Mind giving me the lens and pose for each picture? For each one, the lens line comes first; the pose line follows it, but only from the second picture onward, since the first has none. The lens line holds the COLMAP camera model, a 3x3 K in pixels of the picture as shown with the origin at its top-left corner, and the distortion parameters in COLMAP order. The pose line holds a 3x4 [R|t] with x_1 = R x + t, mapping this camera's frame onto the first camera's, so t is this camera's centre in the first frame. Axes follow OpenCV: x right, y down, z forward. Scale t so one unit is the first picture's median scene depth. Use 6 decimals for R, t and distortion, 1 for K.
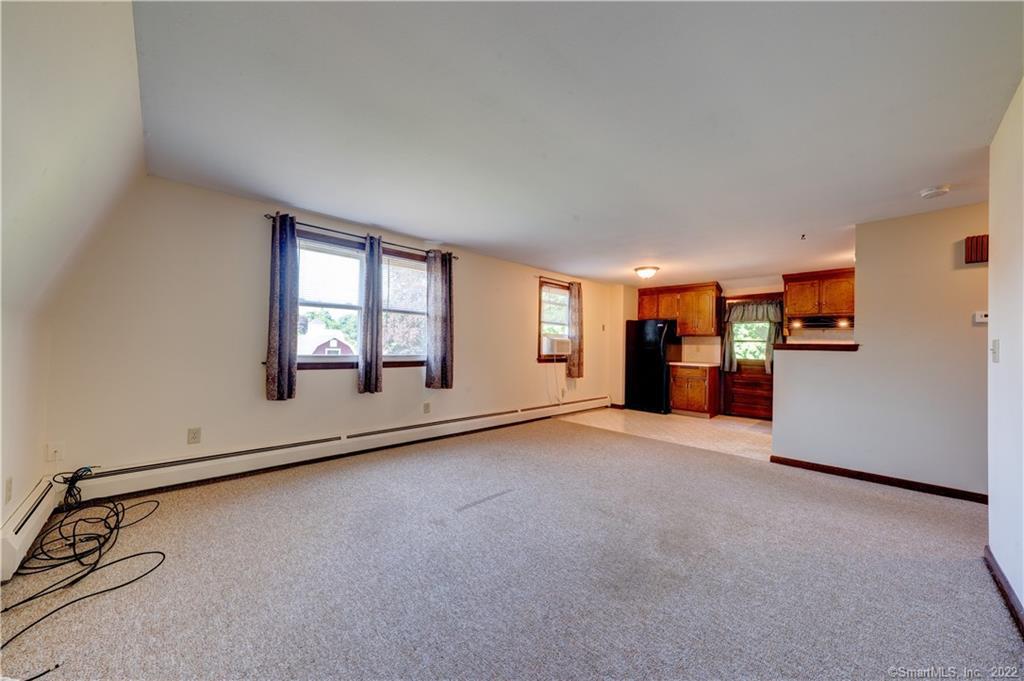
lens RADIAL K [[363.3, 0, 514.9], [0, 363.3, 341.1], [0, 0, 1]] dist [-0.002391, -0.000125]
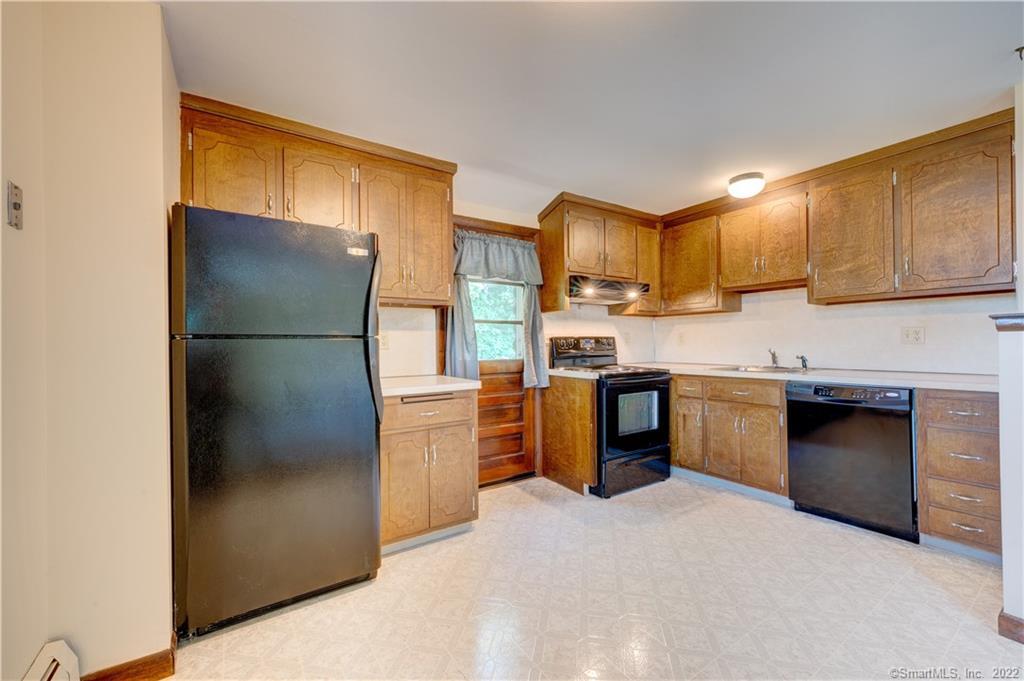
lens RADIAL K [[411.1, 0, 513.3], [0, 411.1, 341.2], [0, 0, 1]] dist [-0.000717, 0.000114]
pose [[0.187774, -0.018205, 0.982044, 0.148774], [0.002450, 0.999834, 0.018067, 0.017464], [-0.982209, -0.000987, 0.187787, 0.951161]]
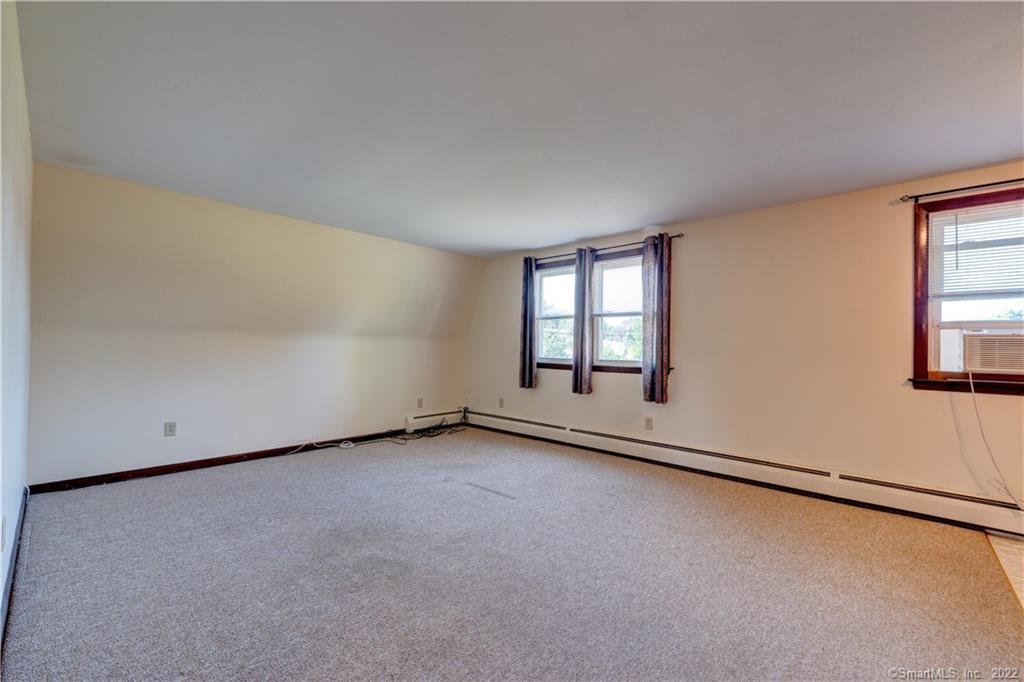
lens RADIAL K [[424.6, 0, 513.3], [0, 424.6, 341.5], [0, 0, 1]] dist [-0.001380, -0.000553]
pose [[0.055004, -0.032332, -0.997963, 0.556811], [-0.000500, 0.999475, -0.032408, 0.018559], [0.998486, 0.002282, 0.054959, 0.471347]]
